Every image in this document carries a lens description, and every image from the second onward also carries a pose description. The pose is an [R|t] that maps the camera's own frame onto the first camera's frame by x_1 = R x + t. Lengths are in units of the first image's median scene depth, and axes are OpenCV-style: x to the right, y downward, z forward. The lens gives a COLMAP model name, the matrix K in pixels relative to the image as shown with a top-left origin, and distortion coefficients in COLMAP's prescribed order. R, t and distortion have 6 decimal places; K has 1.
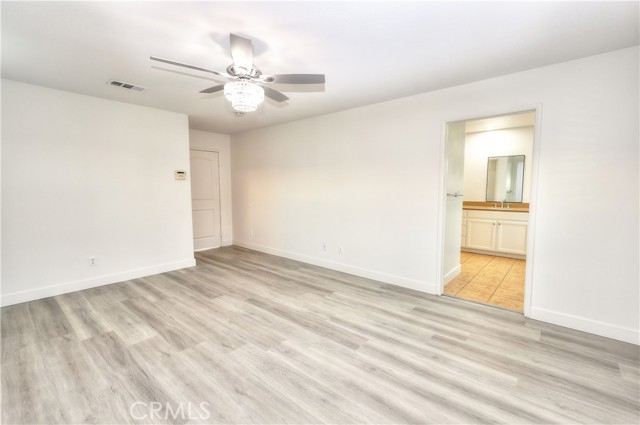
lens RADIAL K [[279.0, 0, 321.4], [0, 279.0, 212.6], [0, 0, 1]] dist [0.000294, 0.000021]
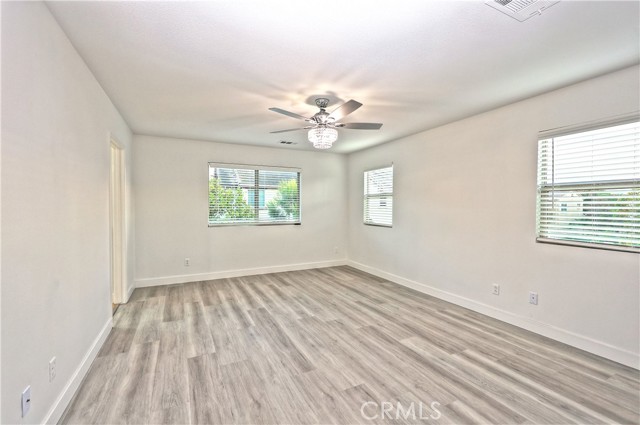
lens RADIAL K [[279.0, 0, 319.3], [0, 279.0, 210.4], [0, 0, 1]] dist [0.000294, 0.000021]
pose [[-0.919889, -0.010361, 0.392041, -0.709666], [0.029767, 0.994923, 0.096139, -0.184858], [-0.391047, 0.100107, -0.914911, 2.039690]]
